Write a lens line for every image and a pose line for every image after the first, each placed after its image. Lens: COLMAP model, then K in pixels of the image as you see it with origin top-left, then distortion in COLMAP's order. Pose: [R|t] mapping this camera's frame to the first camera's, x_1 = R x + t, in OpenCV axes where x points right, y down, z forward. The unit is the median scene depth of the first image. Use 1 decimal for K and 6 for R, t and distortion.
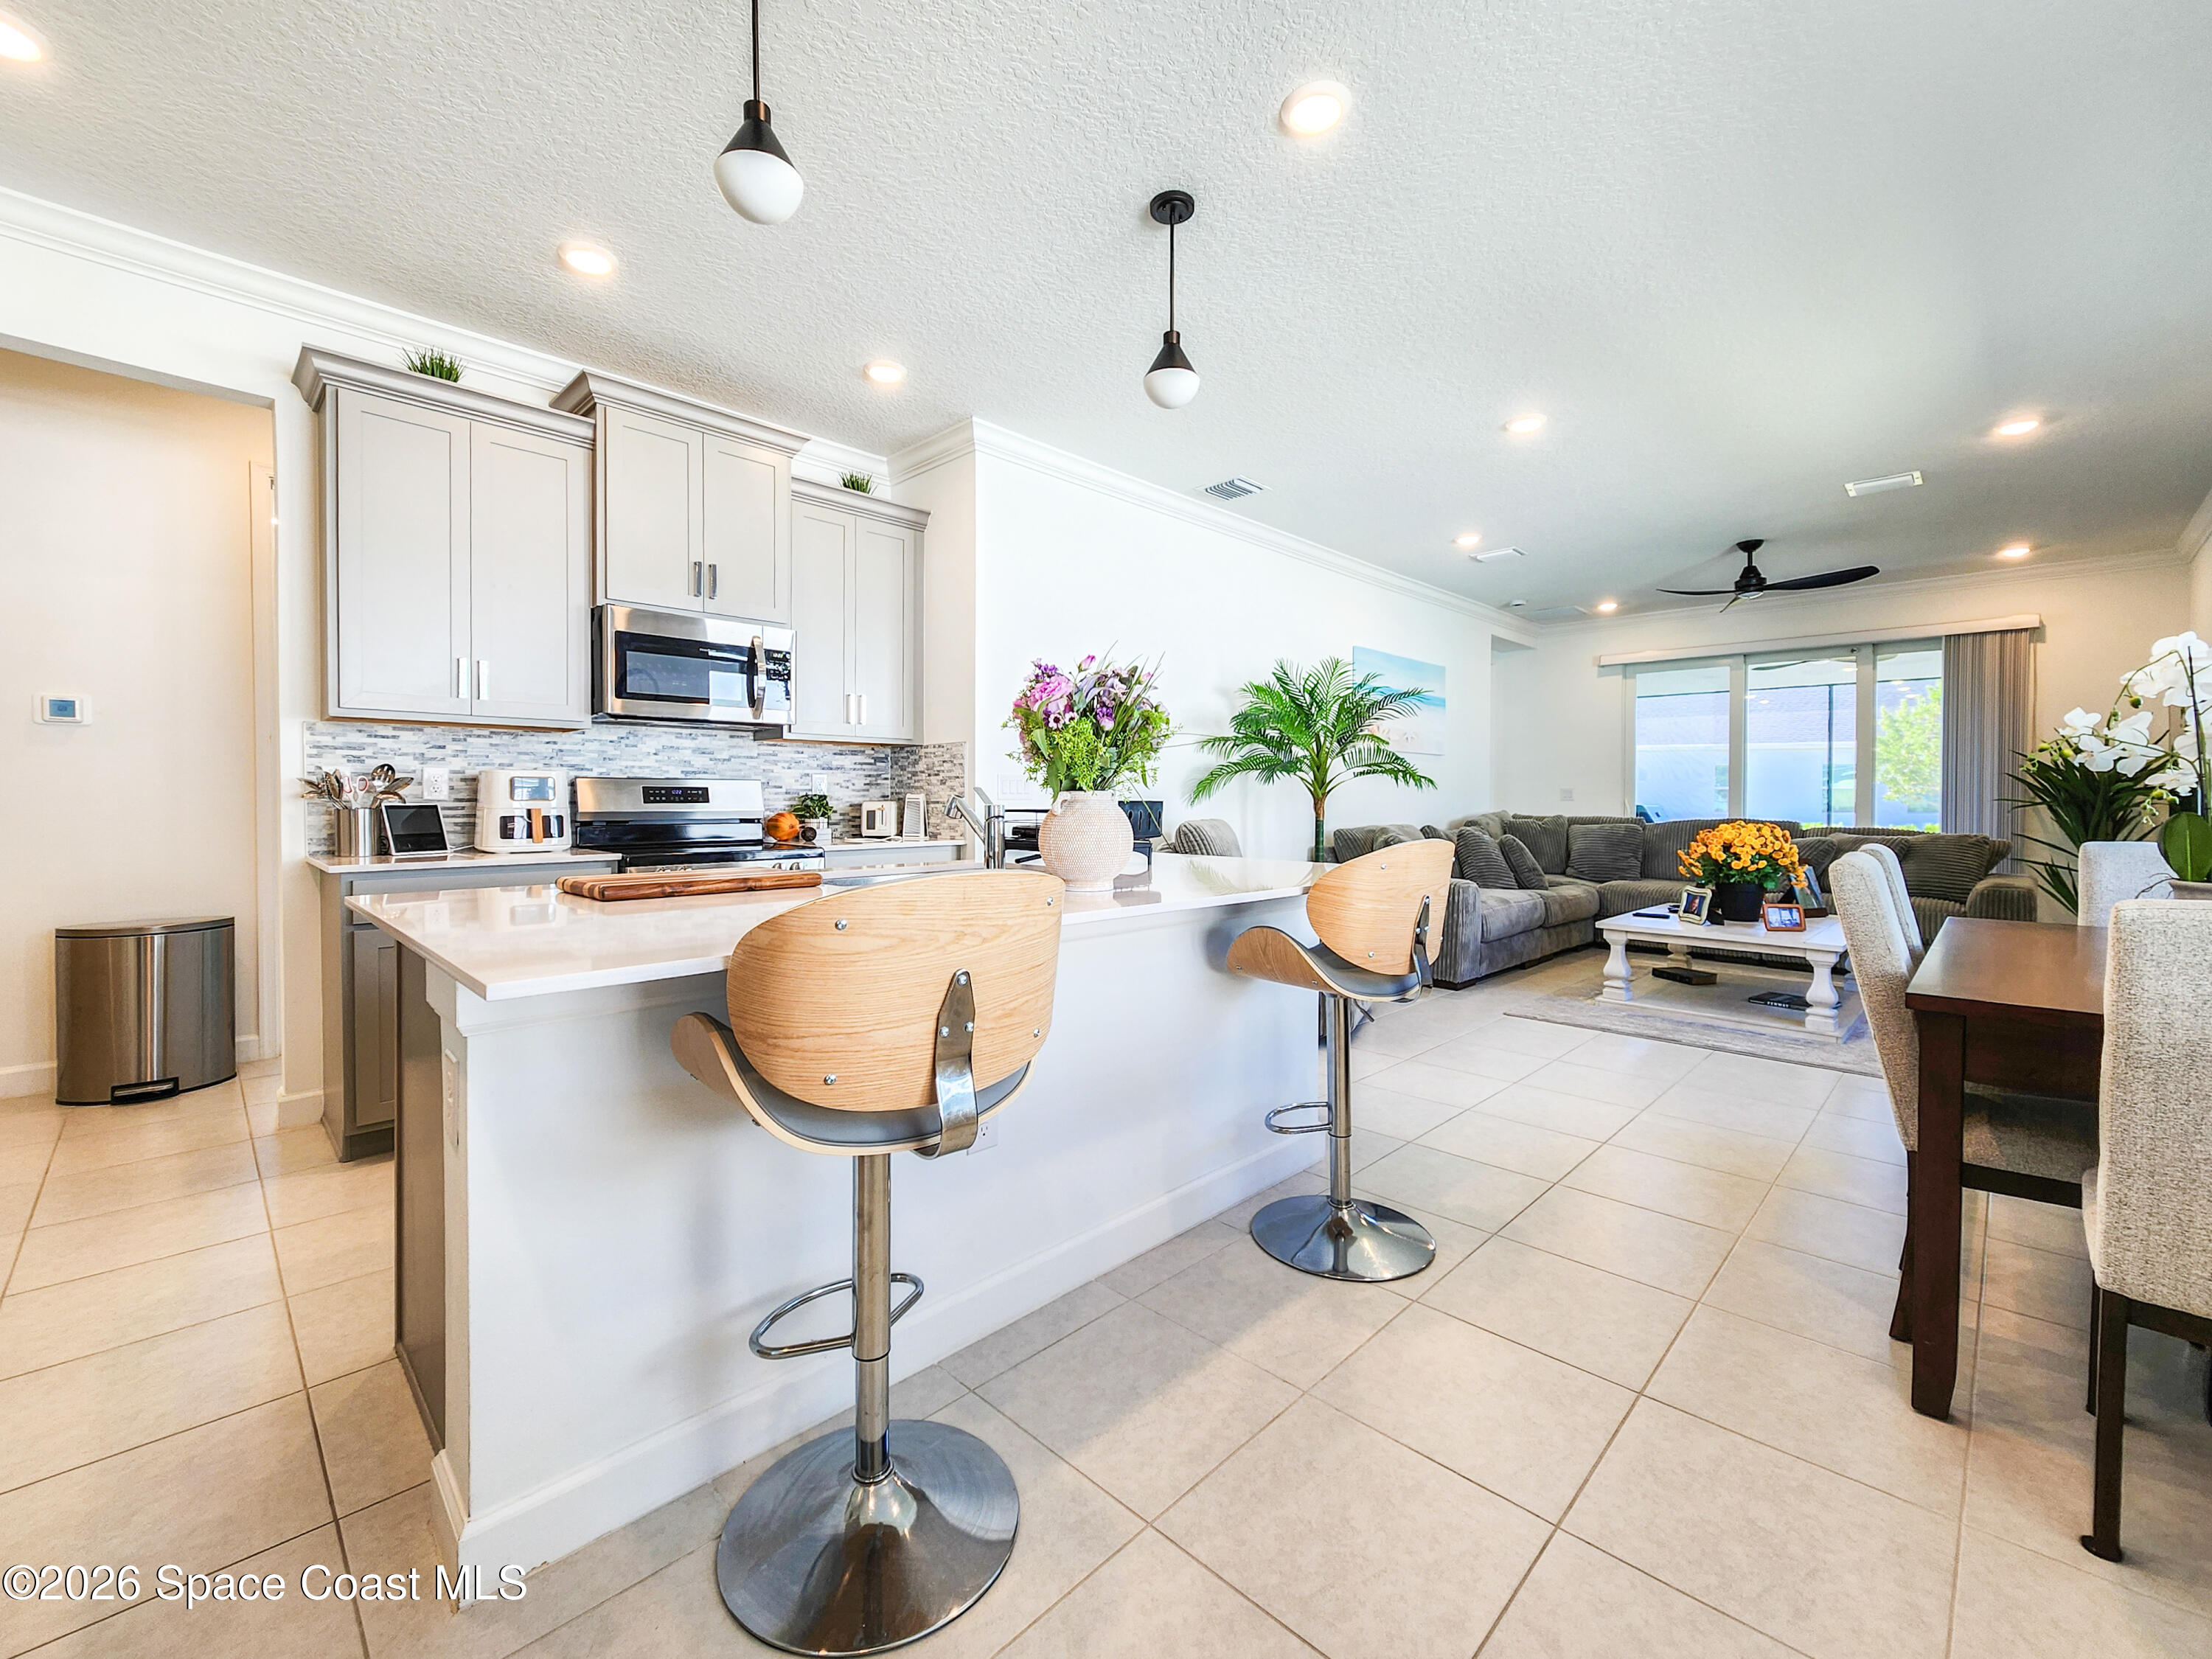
lens RADIAL K [[927.8, 0, 1087.6], [0, 927.8, 817.0], [0, 0, 1]] dist [0.001195, -0.002959]
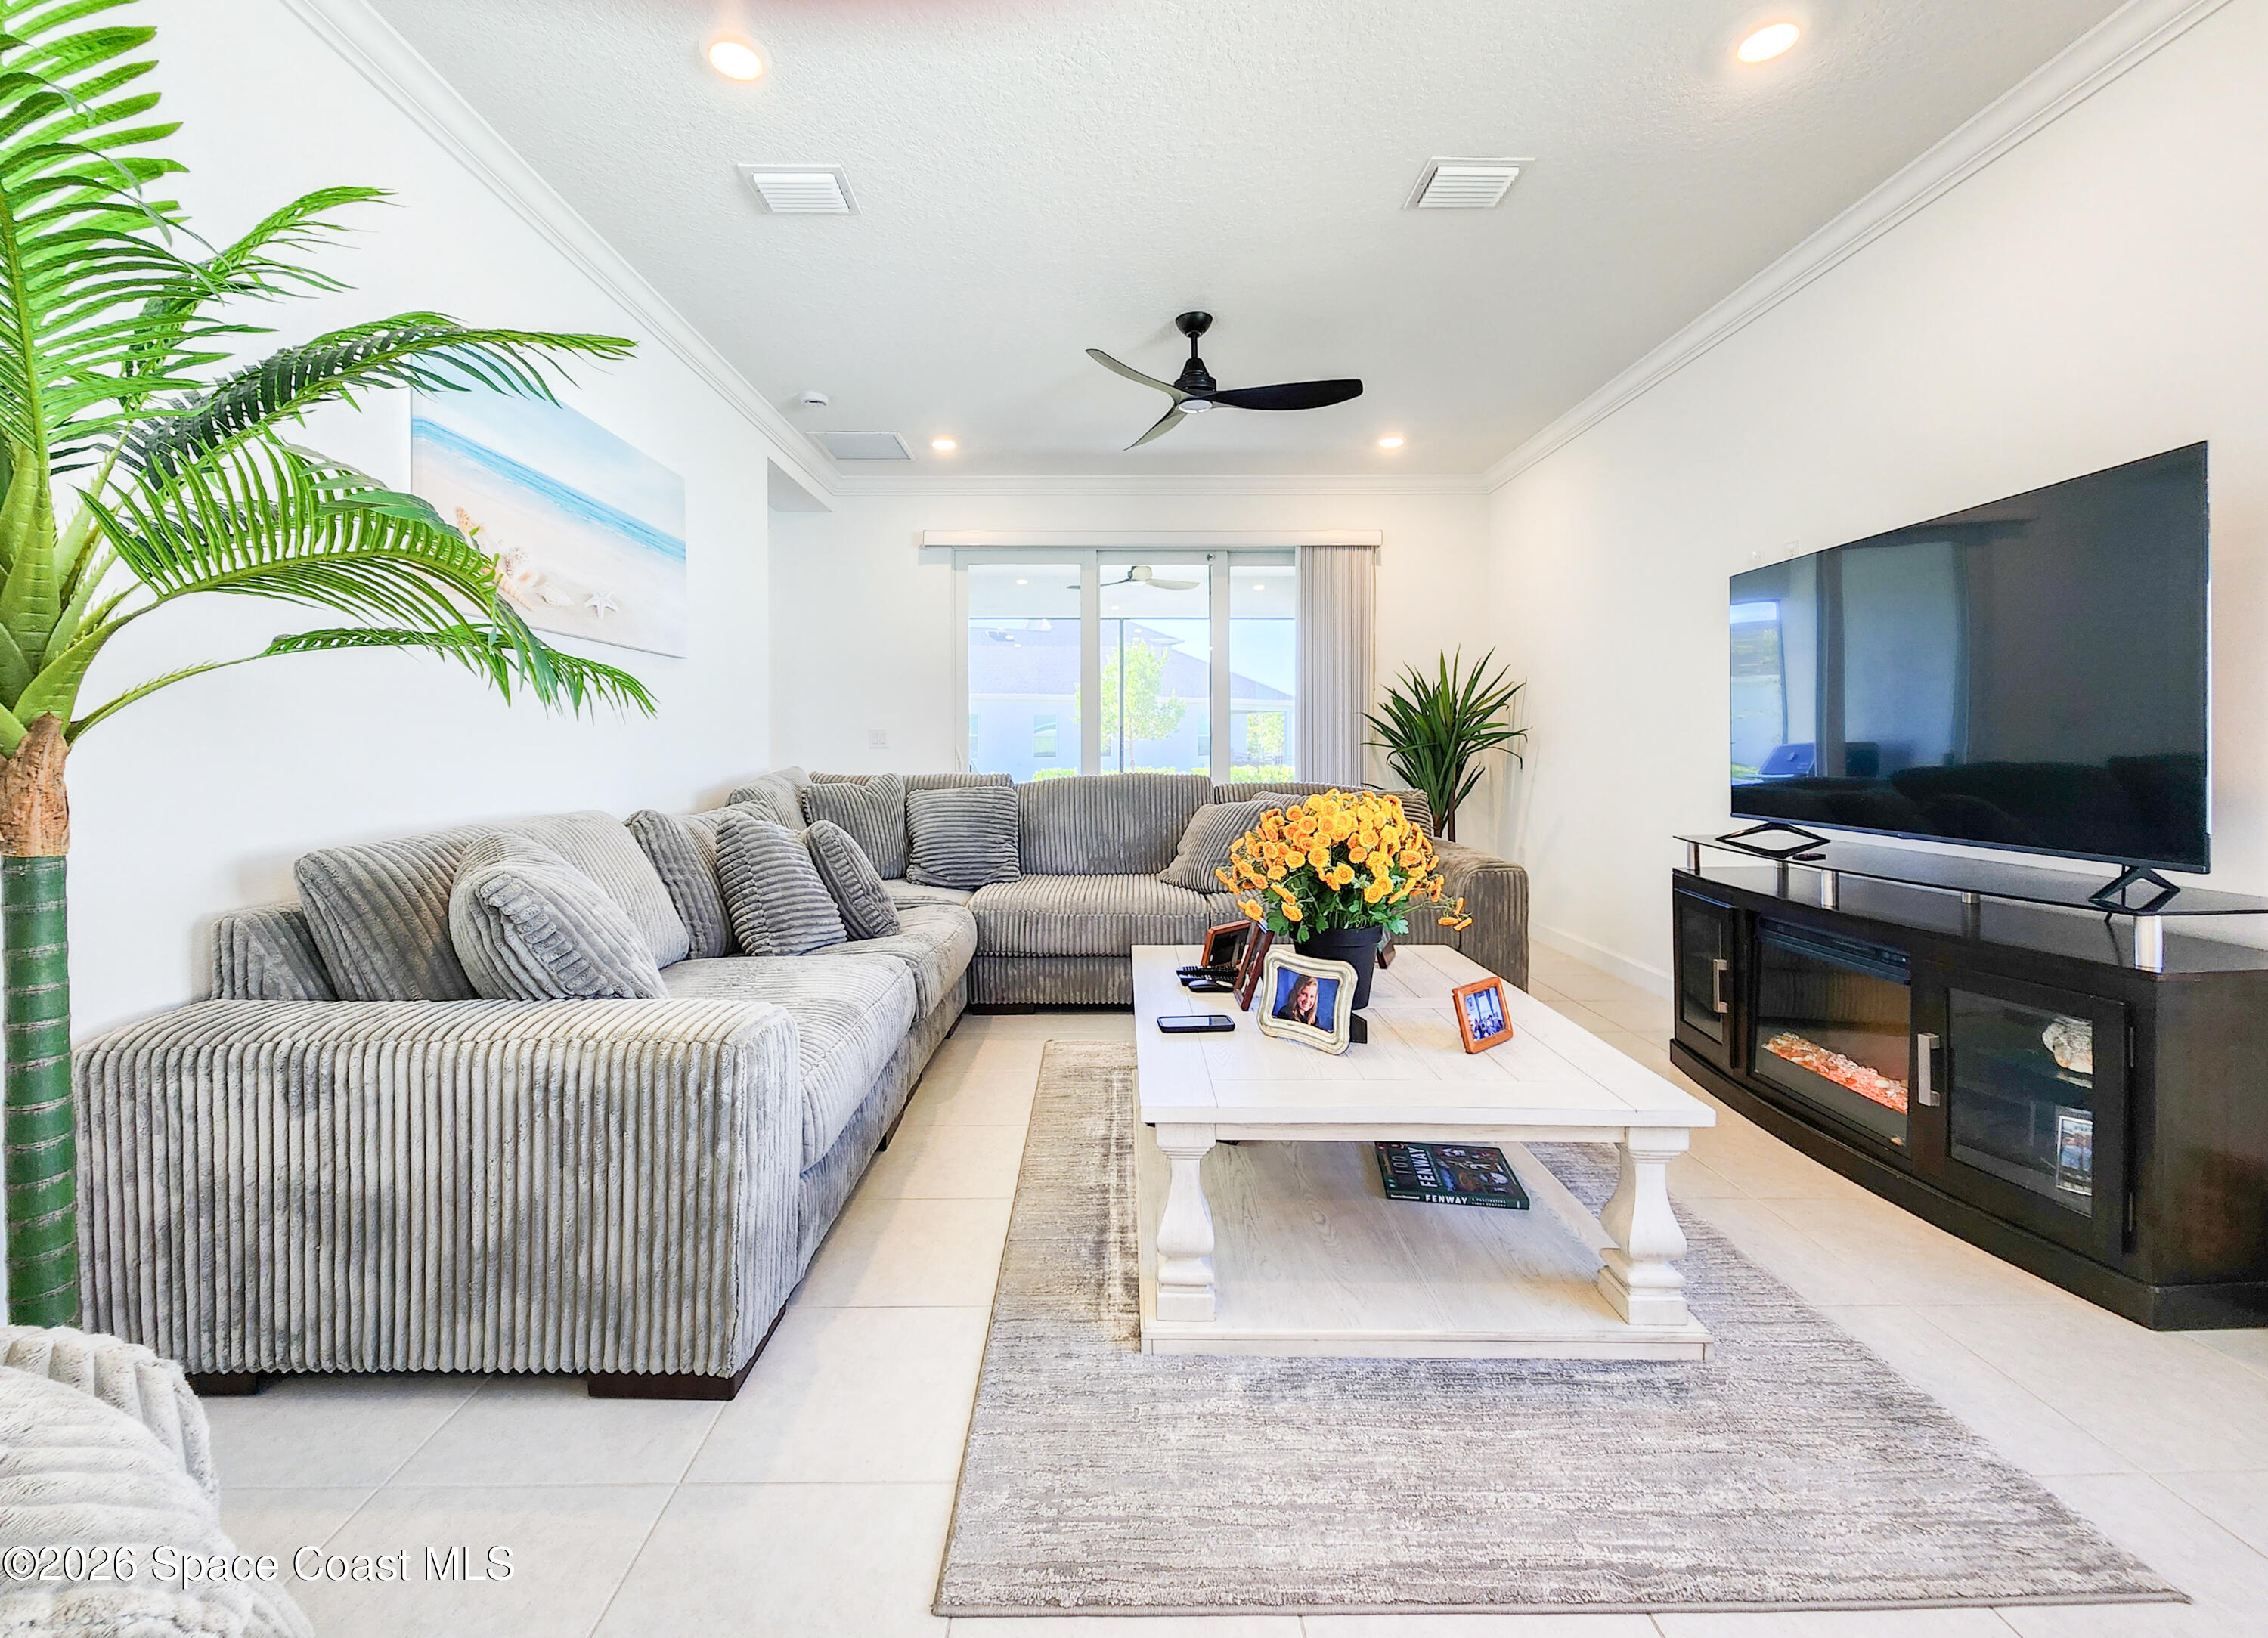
lens RADIAL K [[976.9, 0, 1112.2], [0, 976.9, 739.0], [0, 0, 1]] dist [0.003794, 0.000541]
pose [[0.714593, -0.001501, 0.699538, 0.205370], [0.021801, 0.999560, -0.020125, -0.009543], [-0.699200, 0.029632, 0.714312, 0.528362]]
